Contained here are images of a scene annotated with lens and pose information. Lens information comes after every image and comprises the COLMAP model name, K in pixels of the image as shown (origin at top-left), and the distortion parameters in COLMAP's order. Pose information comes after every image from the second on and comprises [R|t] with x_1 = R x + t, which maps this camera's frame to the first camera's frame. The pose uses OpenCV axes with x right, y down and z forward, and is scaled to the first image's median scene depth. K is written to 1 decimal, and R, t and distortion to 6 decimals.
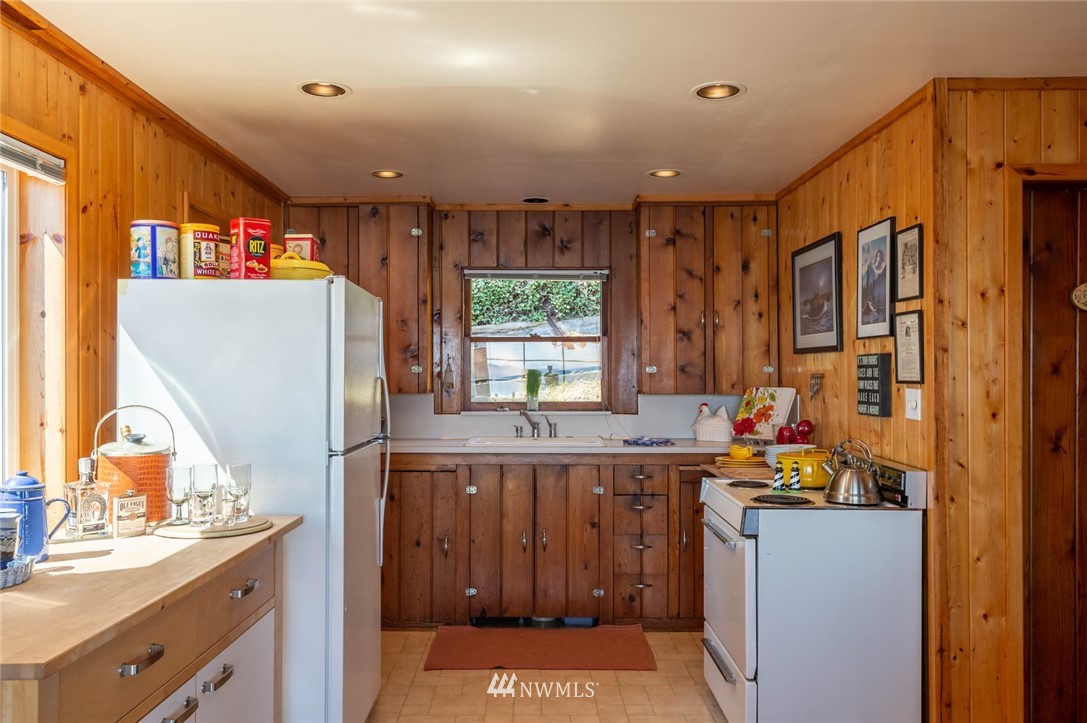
lens RADIAL K [[886.6, 0, 555.4], [0, 886.6, 364.7], [0, 0, 1]] dist [0.024708, -0.015719]
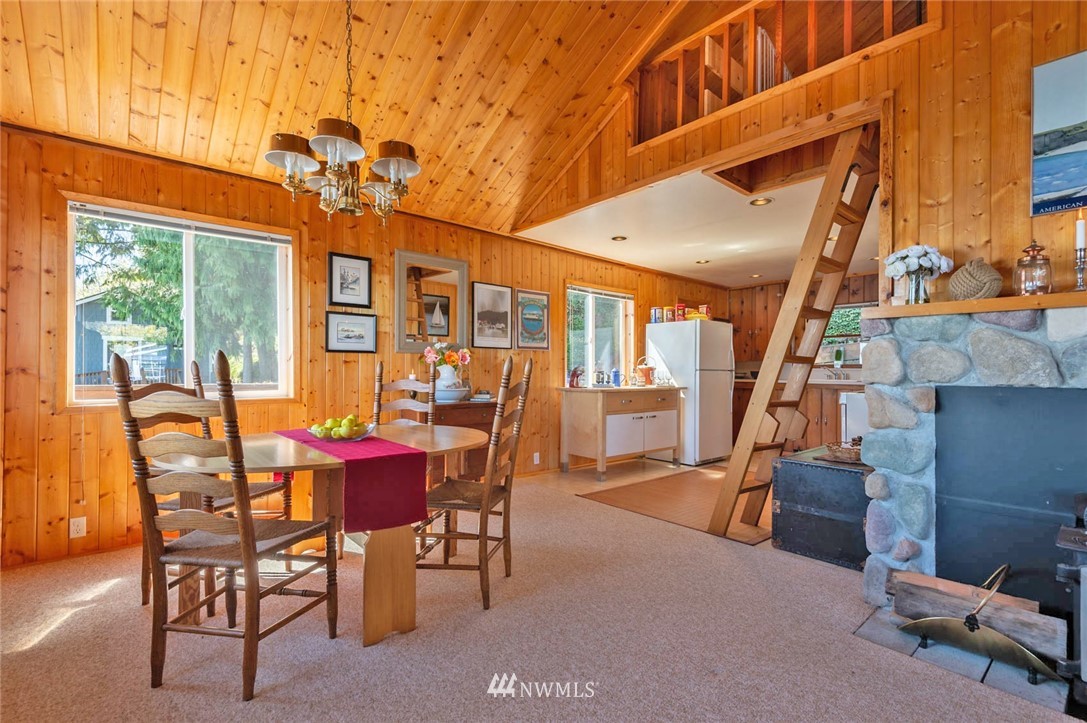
lens RADIAL K [[498.1, 0, 542.6], [0, 498.1, 370.9], [0, 0, 1]] dist [0.020792, -0.009609]
pose [[0.651819, 0.005787, -0.758353, 0.507216], [0.003537, 0.999937, 0.010670, 0.048745], [0.758367, -0.009637, 0.651757, -0.441126]]
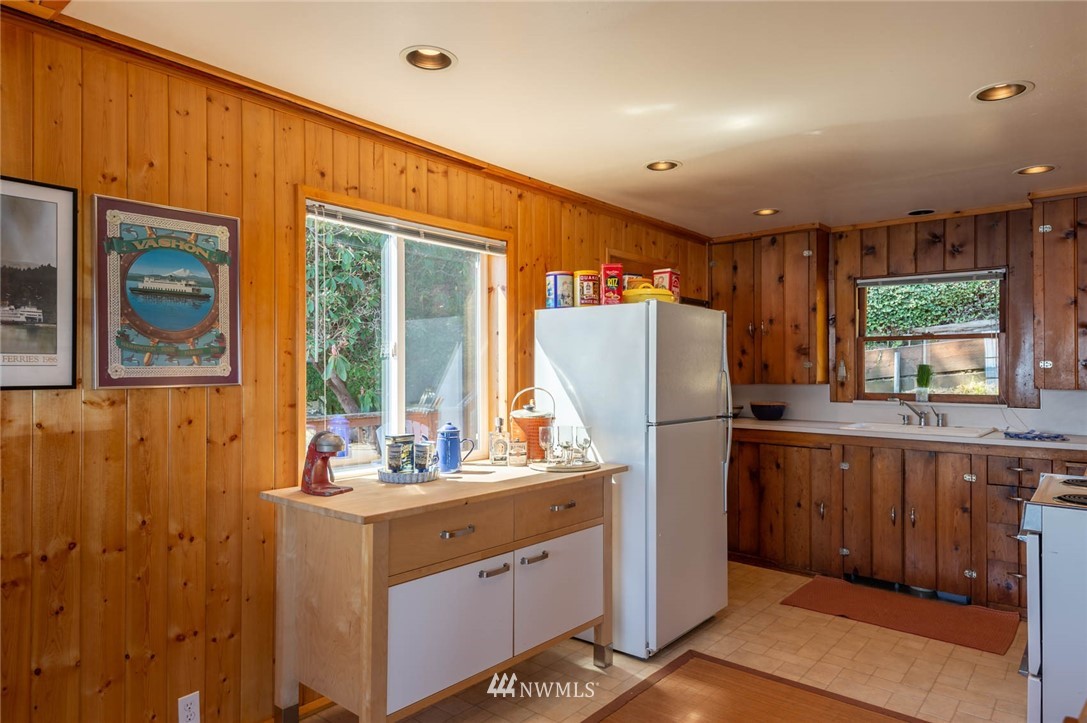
lens RADIAL K [[689.3, 0, 540.2], [0, 689.3, 364.0], [0, 0, 1]] dist [0.029263, -0.016119]
pose [[0.756522, -0.002312, -0.653964, 0.205233], [0.005286, 0.999983, 0.002579, -0.000154], [0.653947, -0.005408, 0.756521, 0.031406]]
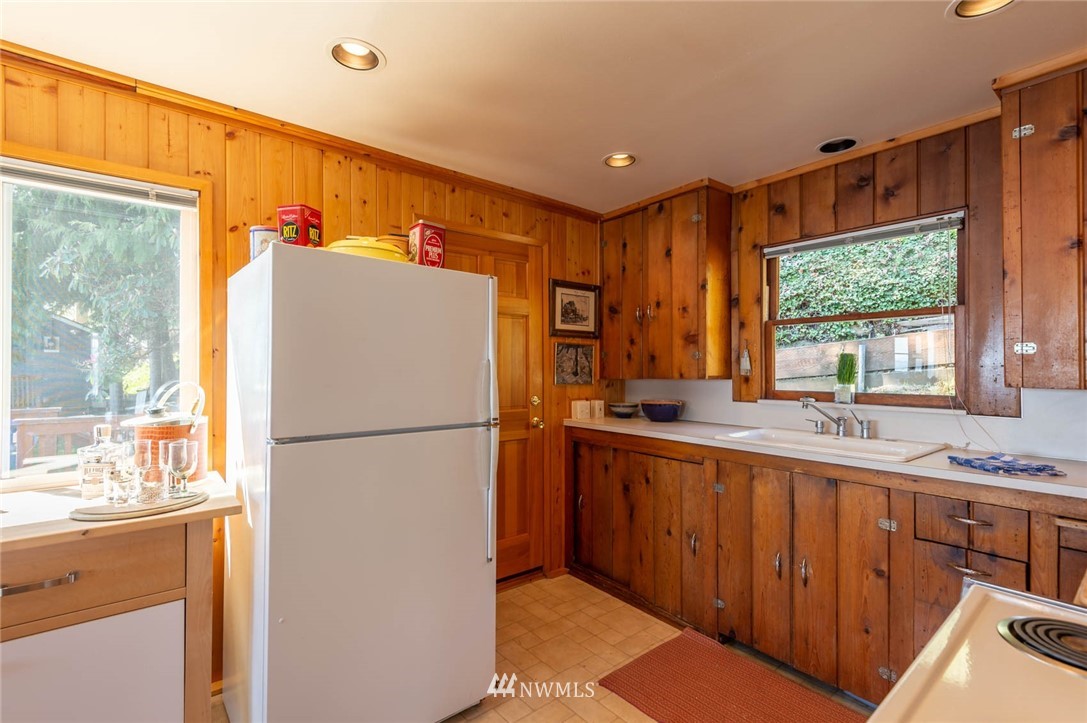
lens RADIAL K [[498.1, 0, 536.3], [0, 498.1, 364.4], [0, 0, 1]] dist [0.020792, -0.009609]
pose [[0.613977, -0.004348, -0.789312, 0.189858], [0.007702, 0.999970, 0.000482, 0.014925], [0.789286, -0.006375, 0.613993, 0.548033]]
